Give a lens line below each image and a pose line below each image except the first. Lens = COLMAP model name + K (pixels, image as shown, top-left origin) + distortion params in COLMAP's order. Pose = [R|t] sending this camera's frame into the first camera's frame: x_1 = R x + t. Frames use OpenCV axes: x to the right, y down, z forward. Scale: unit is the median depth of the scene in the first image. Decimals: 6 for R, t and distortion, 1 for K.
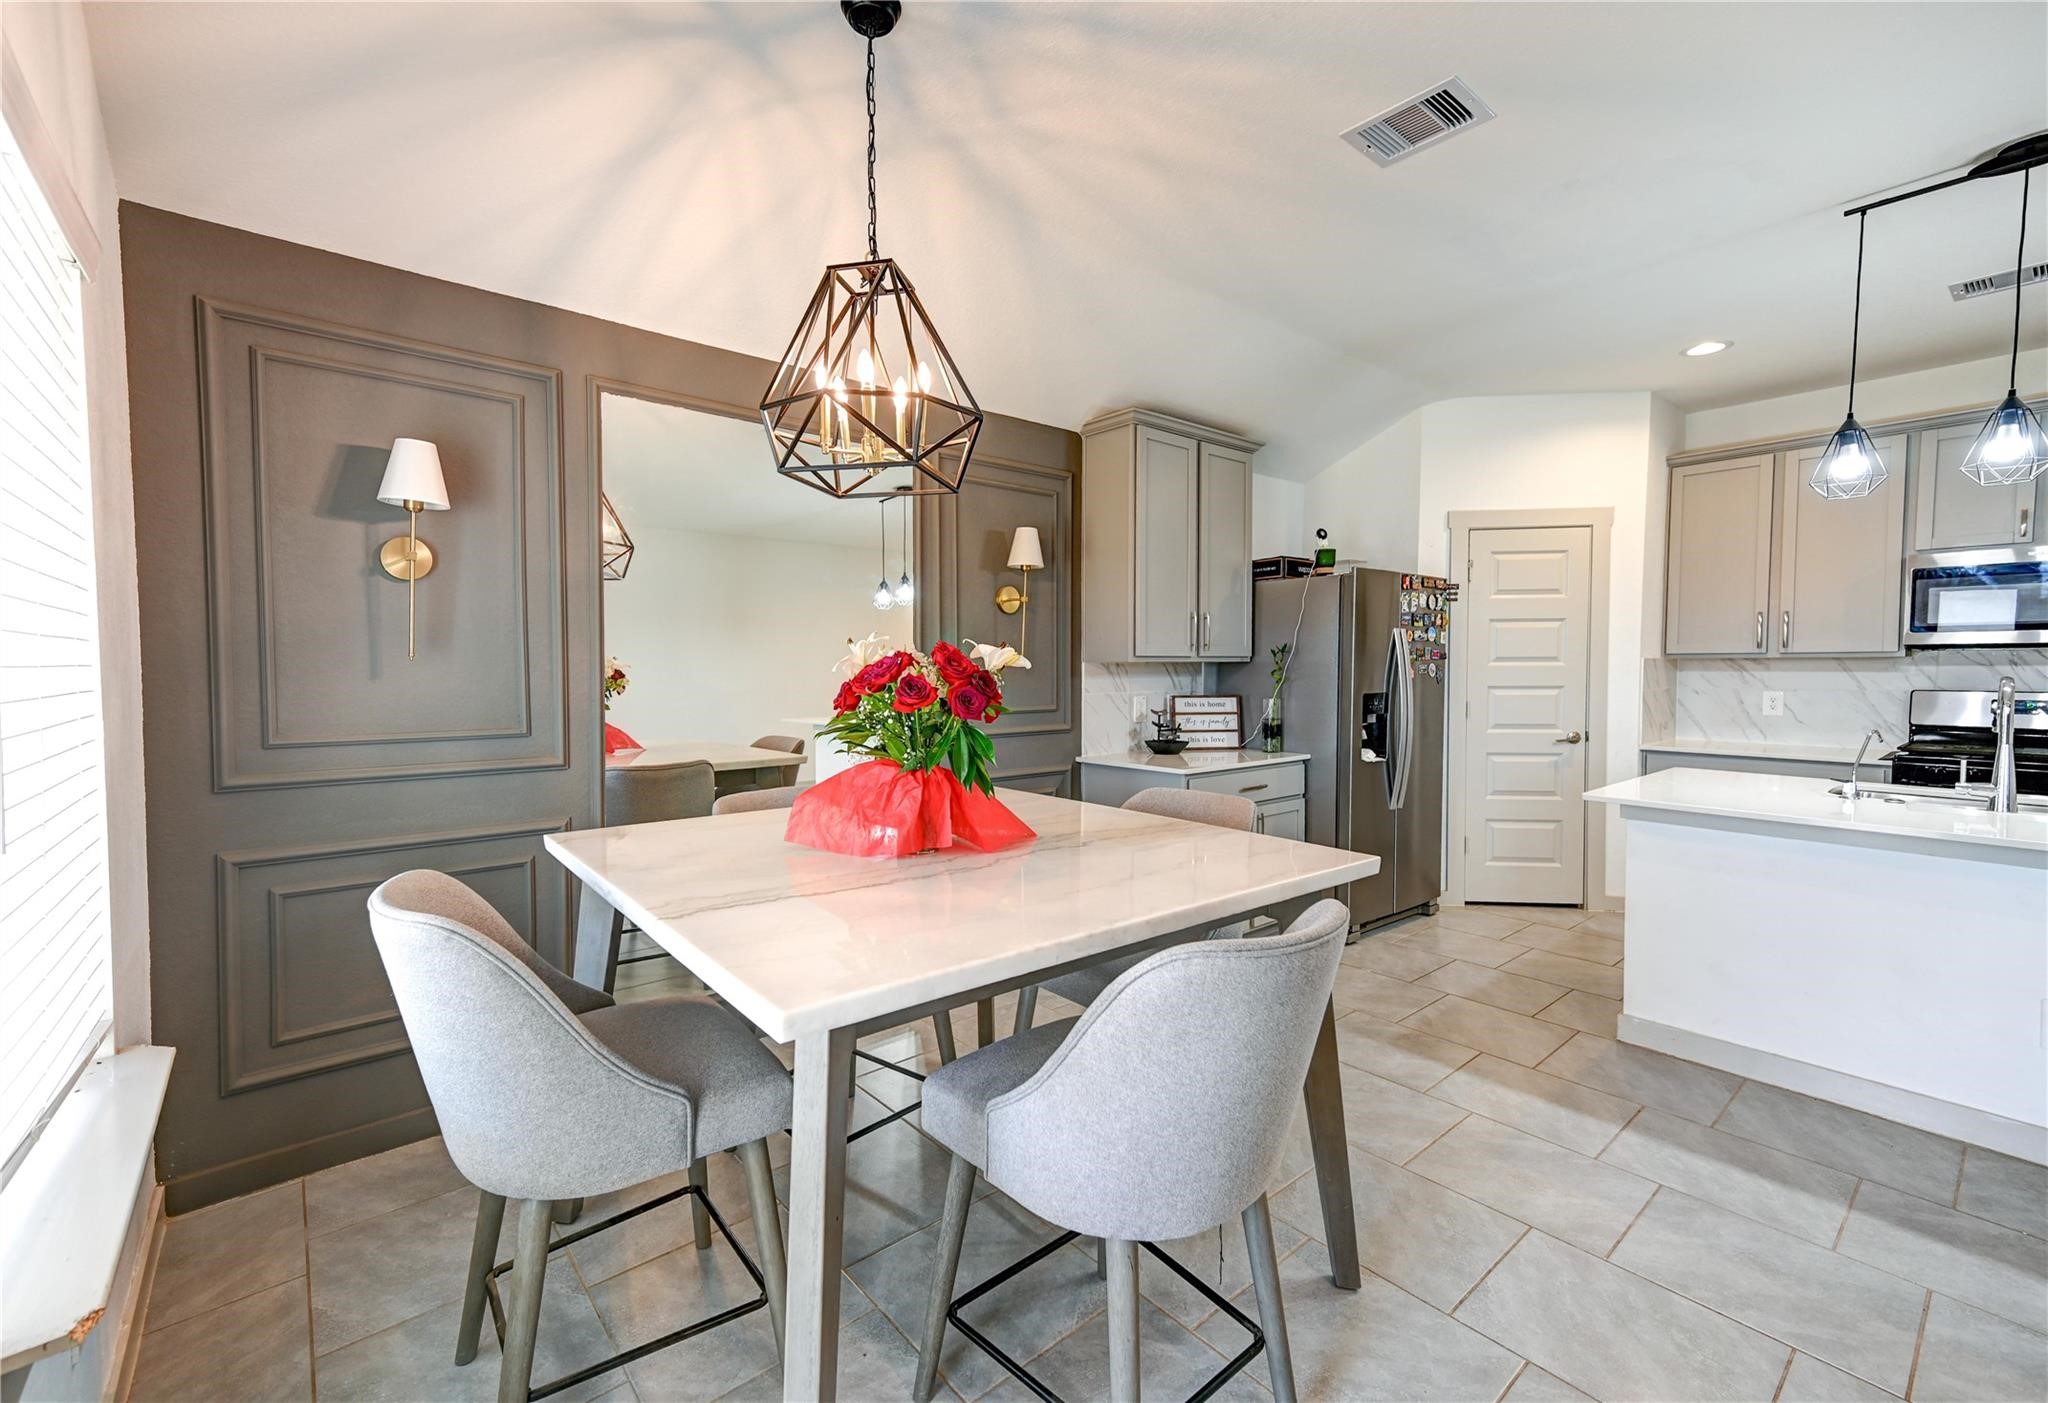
lens RADIAL K [[859.9, 0, 980.0], [0, 859.9, 698.8], [0, 0, 1]] dist [0.010801, -0.000160]
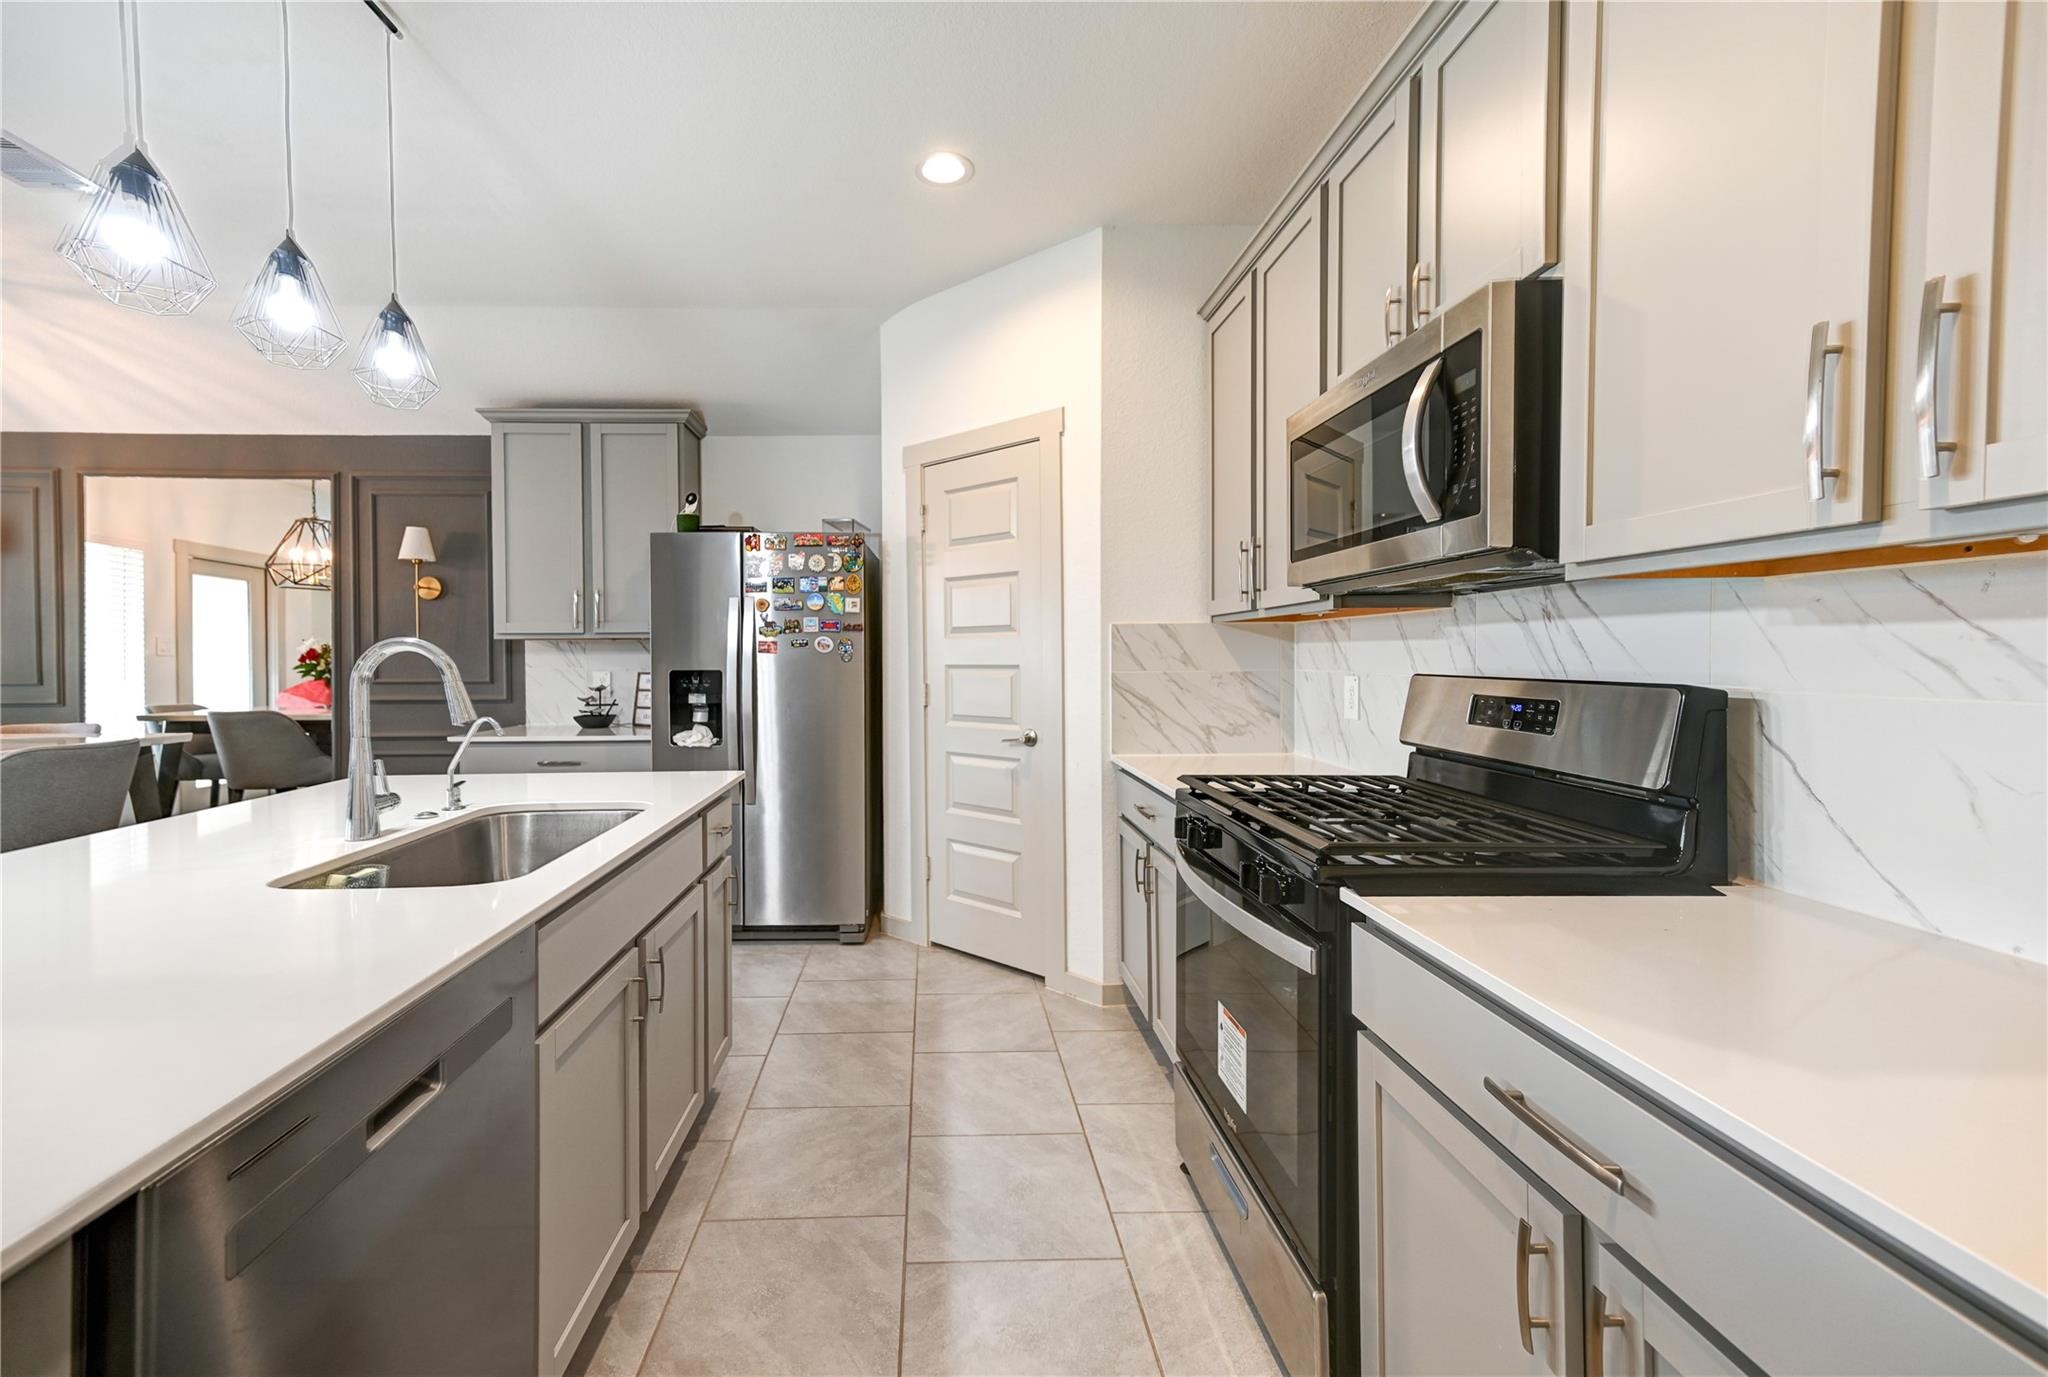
lens RADIAL K [[846.9, 0, 951.3], [0, 846.9, 663.4], [0, 0, 1]] dist [0.020432, 0.000026]
pose [[0.792506, 0.002847, -0.609858, 1.184743], [-0.019432, 0.999599, -0.020585, -0.000598], [0.609555, 0.028165, 0.792244, 0.455179]]
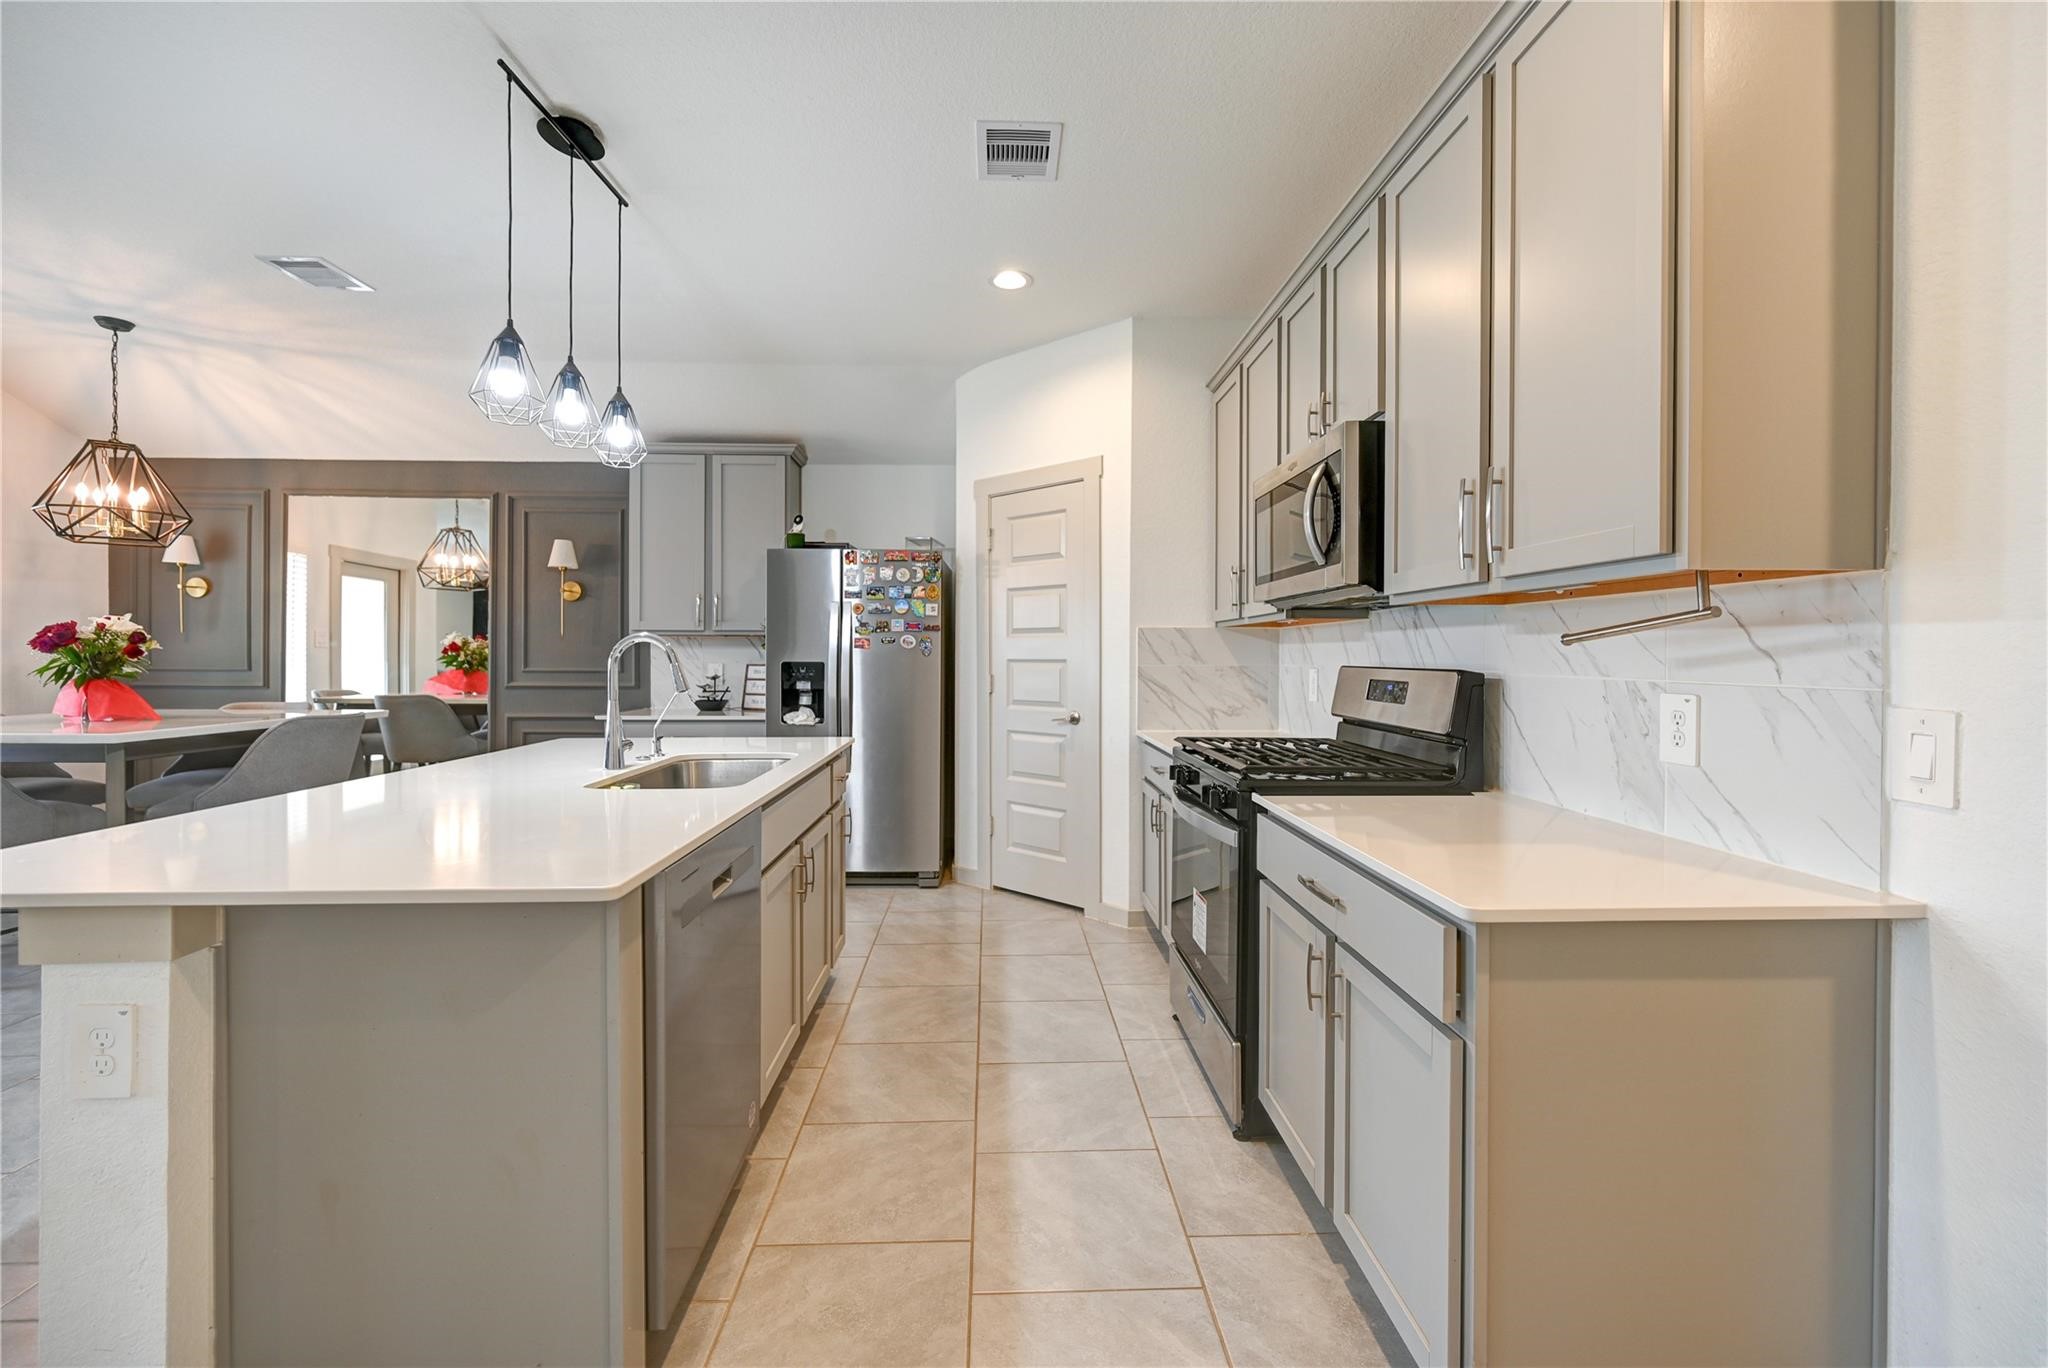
lens RADIAL K [[847.0, 0, 1023.0], [0, 847.0, 668.1], [0, 0, 1]] dist [-0.001154, 0.000003]
pose [[0.801126, 0.013353, -0.598346, 1.301465], [-0.028337, 0.999476, -0.015636, 0.010102], [0.597824, 0.029481, 0.801085, 0.301295]]
